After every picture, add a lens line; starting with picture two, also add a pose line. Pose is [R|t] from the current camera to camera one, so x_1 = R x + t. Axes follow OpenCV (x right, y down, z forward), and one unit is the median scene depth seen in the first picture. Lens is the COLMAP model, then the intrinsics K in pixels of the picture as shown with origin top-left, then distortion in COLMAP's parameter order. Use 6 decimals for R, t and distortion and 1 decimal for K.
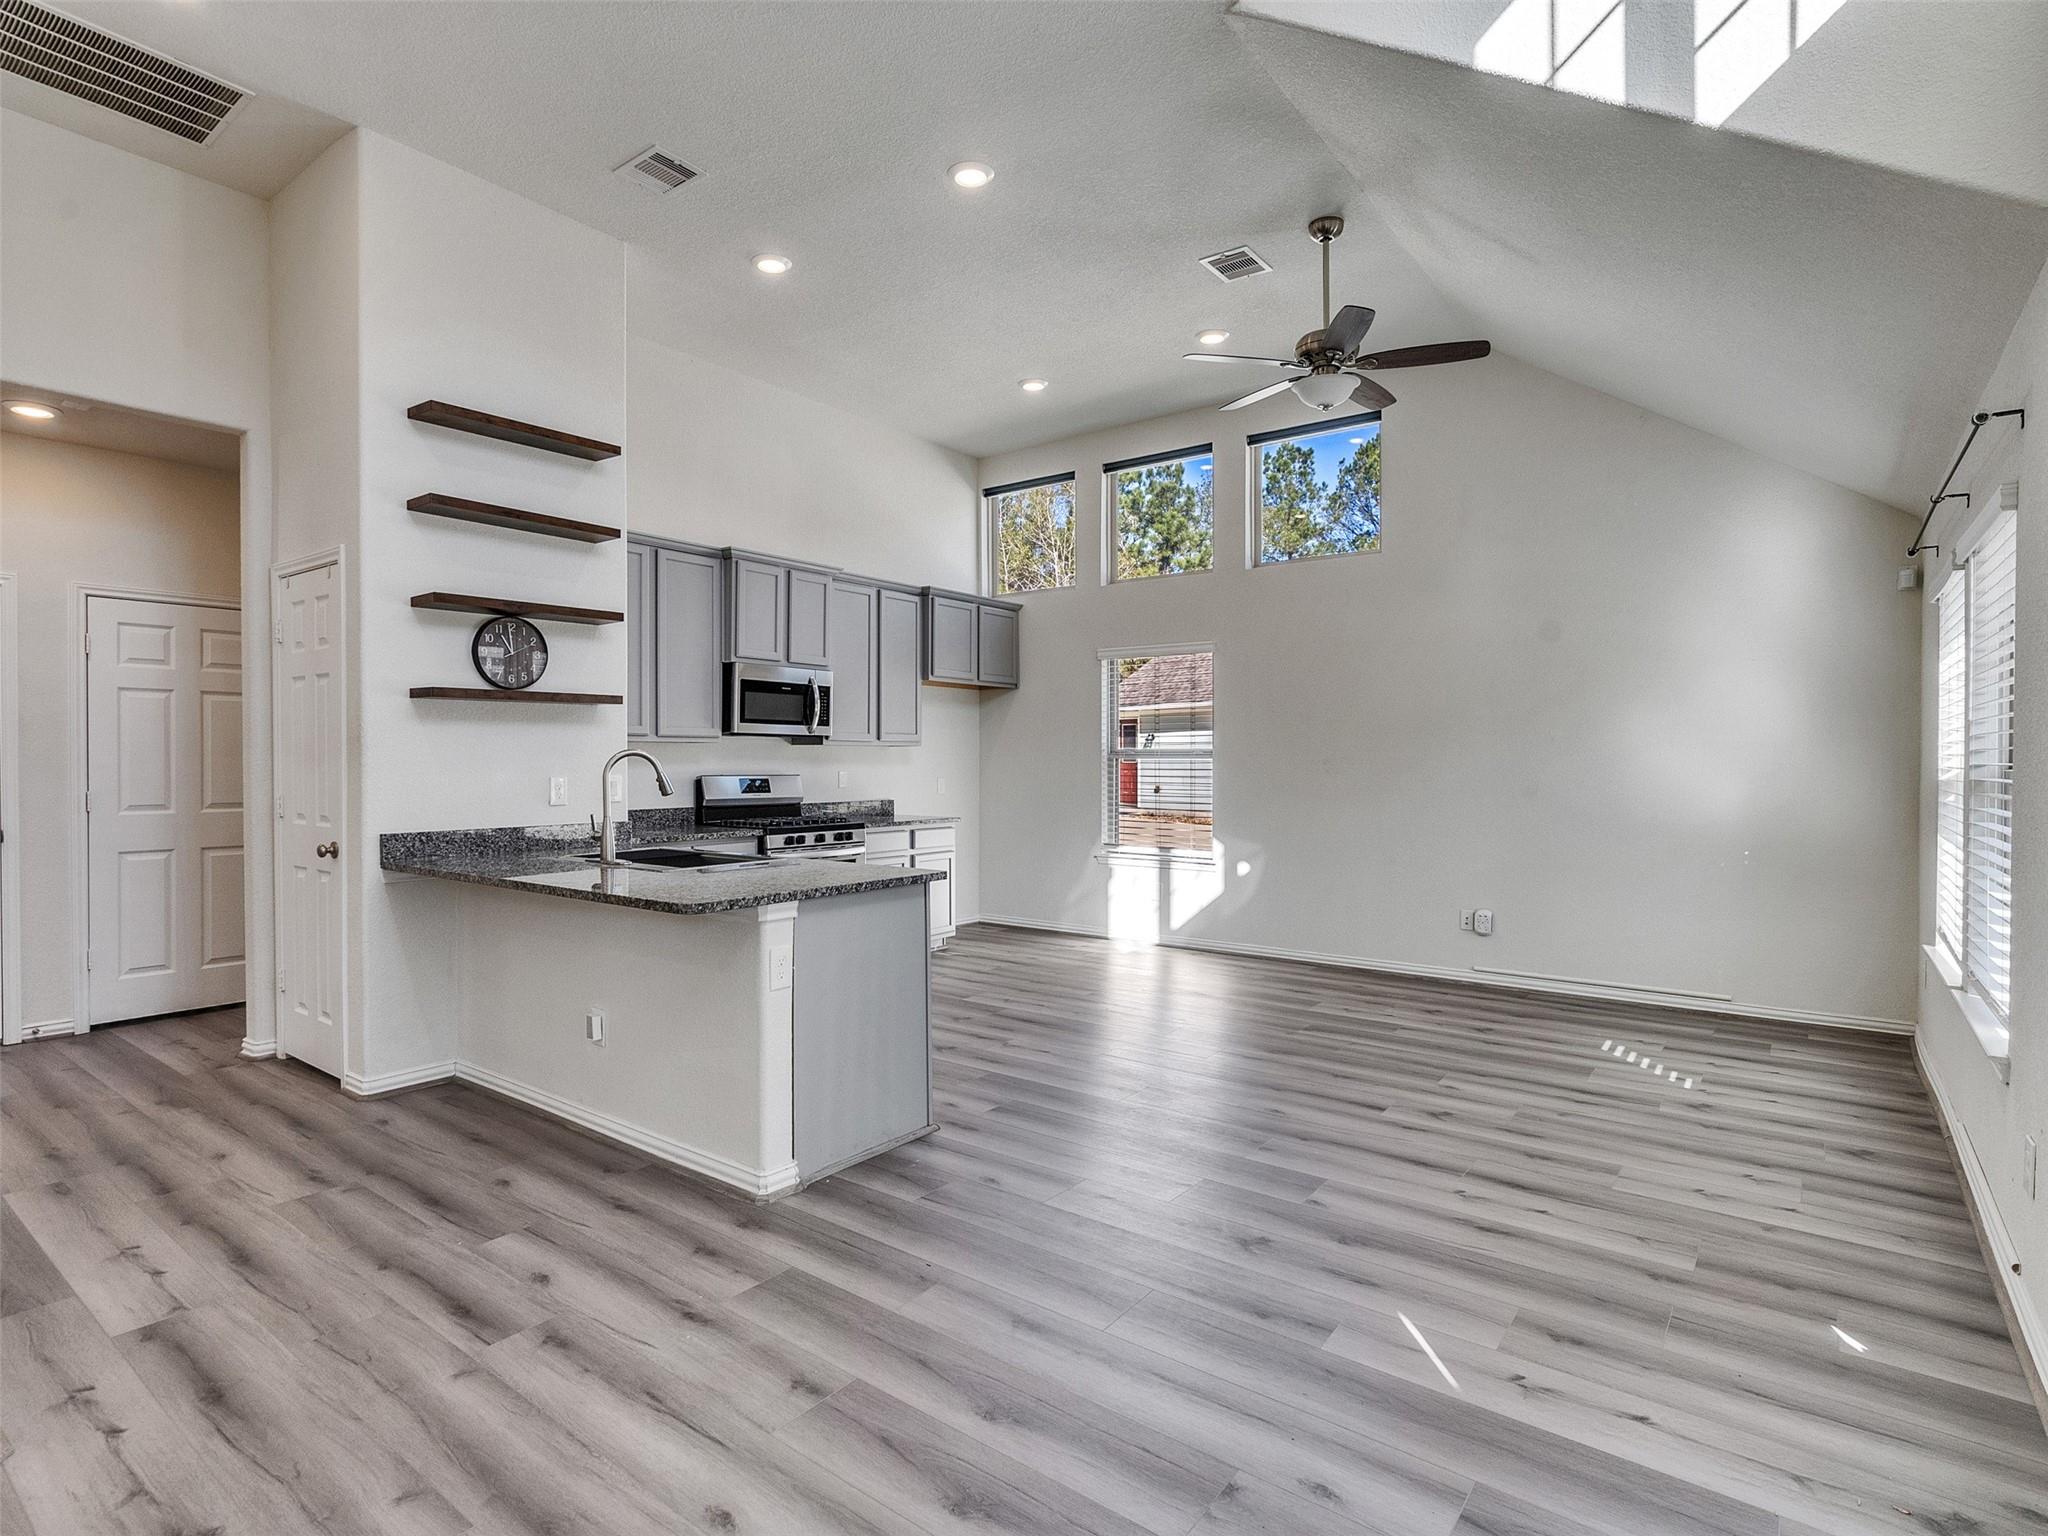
lens RADIAL K [[1045.3, 0, 1005.0], [0, 1045.3, 768.0], [0, 0, 1]] dist [-0.006274, 0.003207]
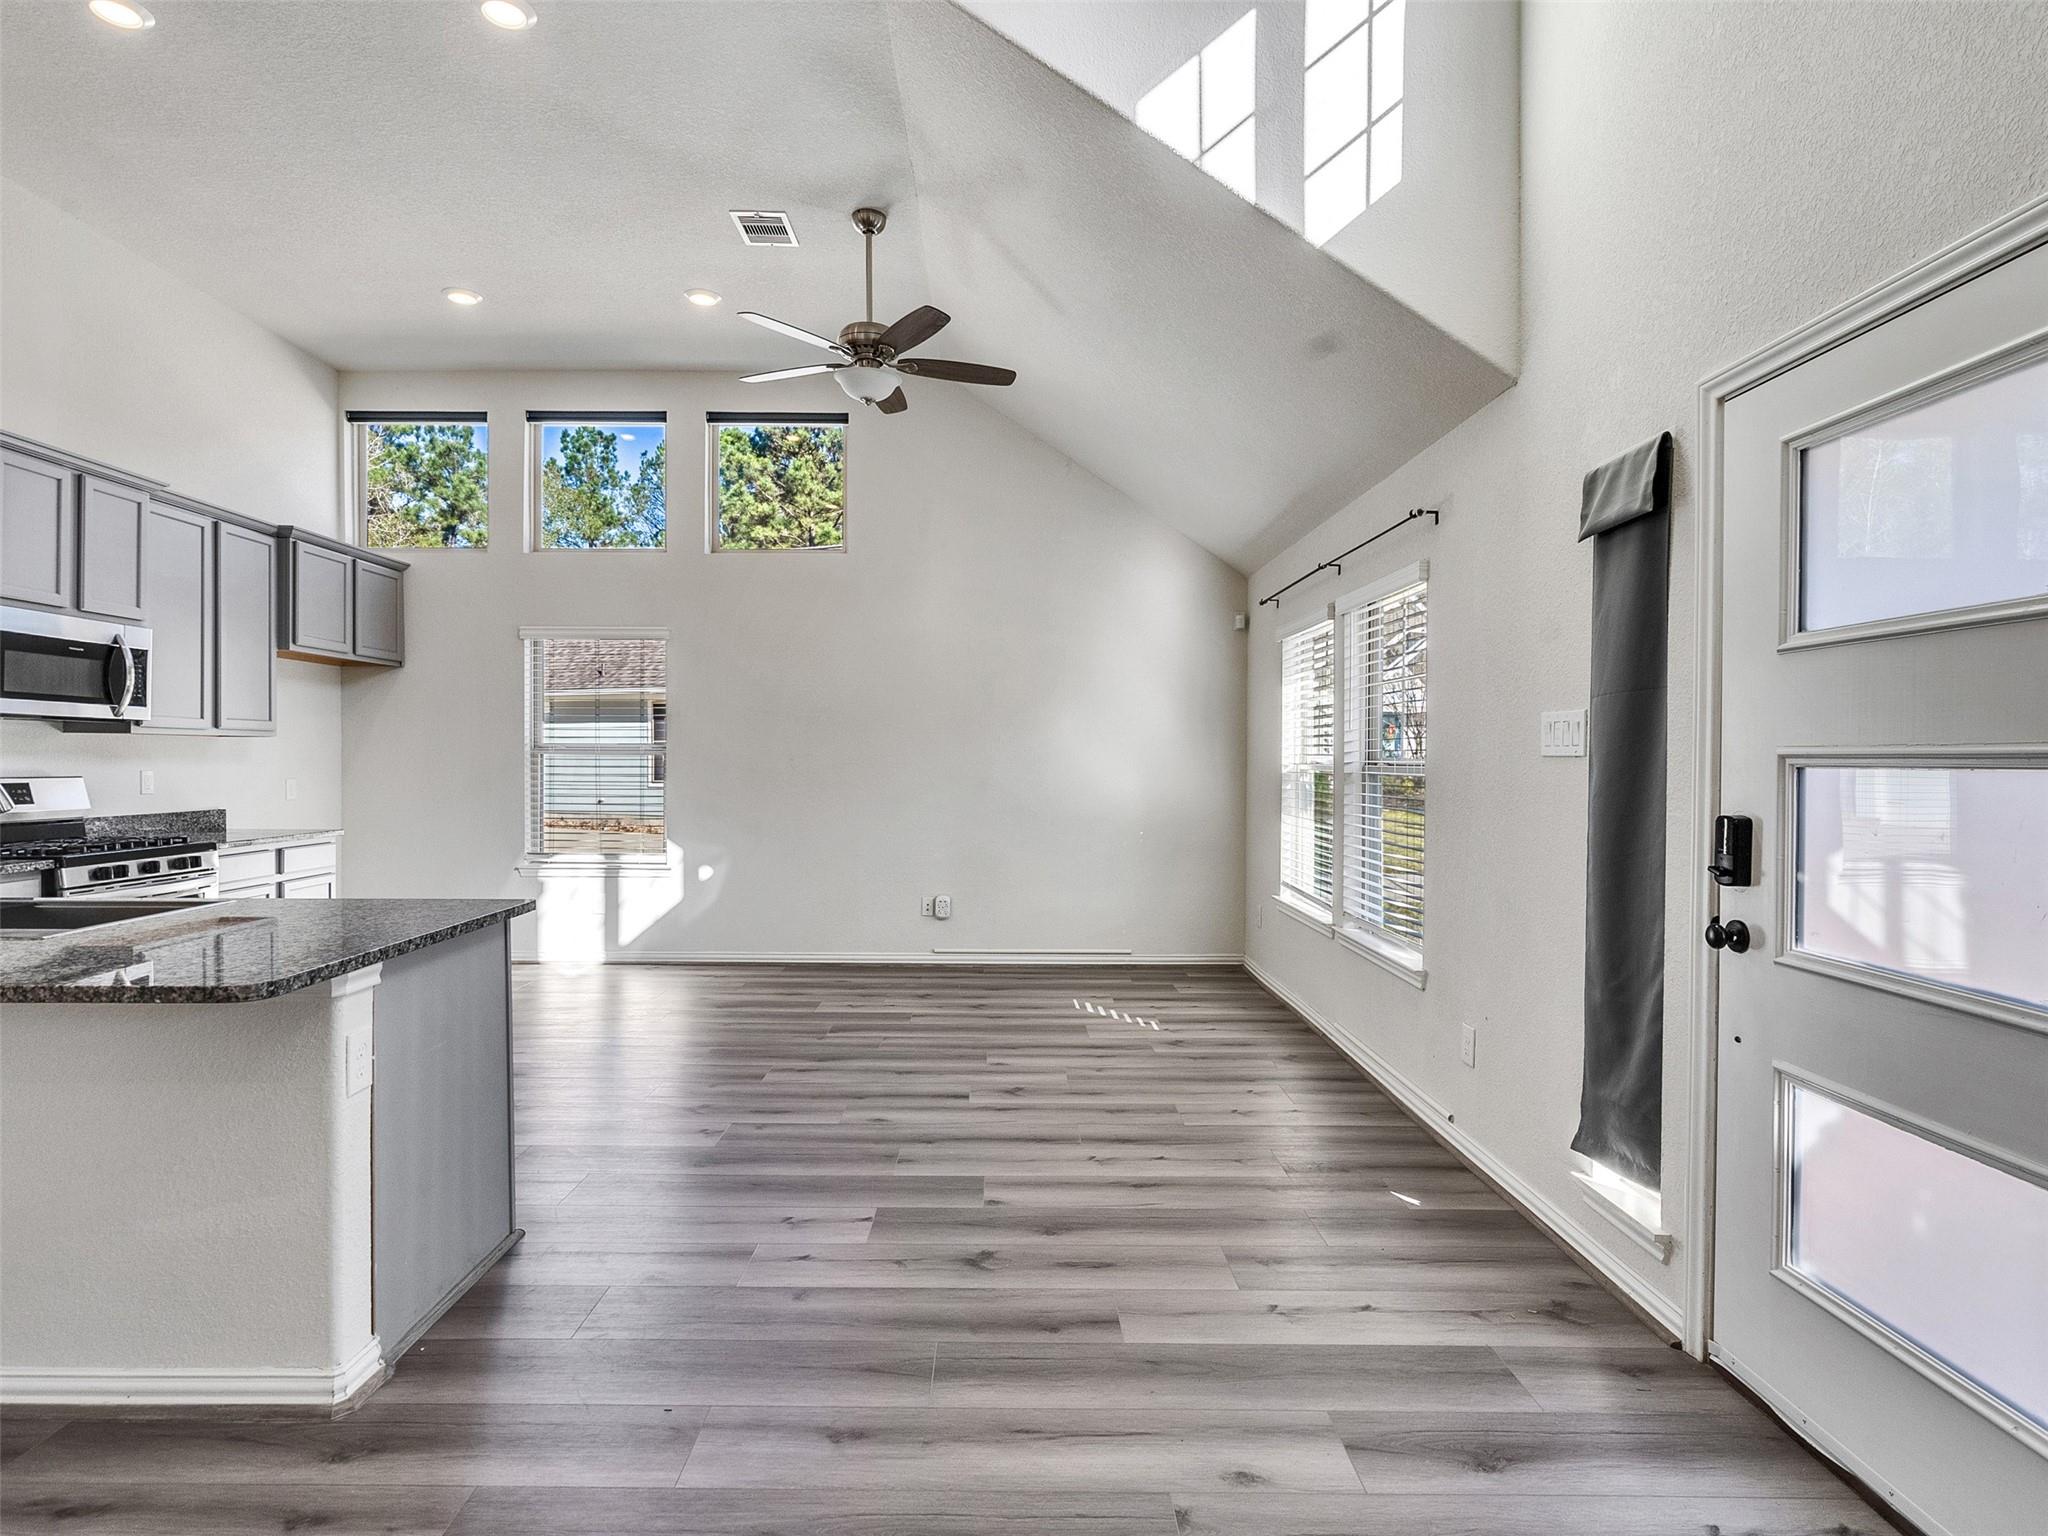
lens RADIAL K [[1045.3, 0, 1004.9], [0, 1045.3, 767.1], [0, 0, 1]] dist [-0.006274, 0.003207]
pose [[0.789443, -0.003462, 0.613814, -0.201527], [0.001516, 0.999992, 0.003691, -0.001723], [-0.613822, -0.001983, 0.789442, 0.136645]]
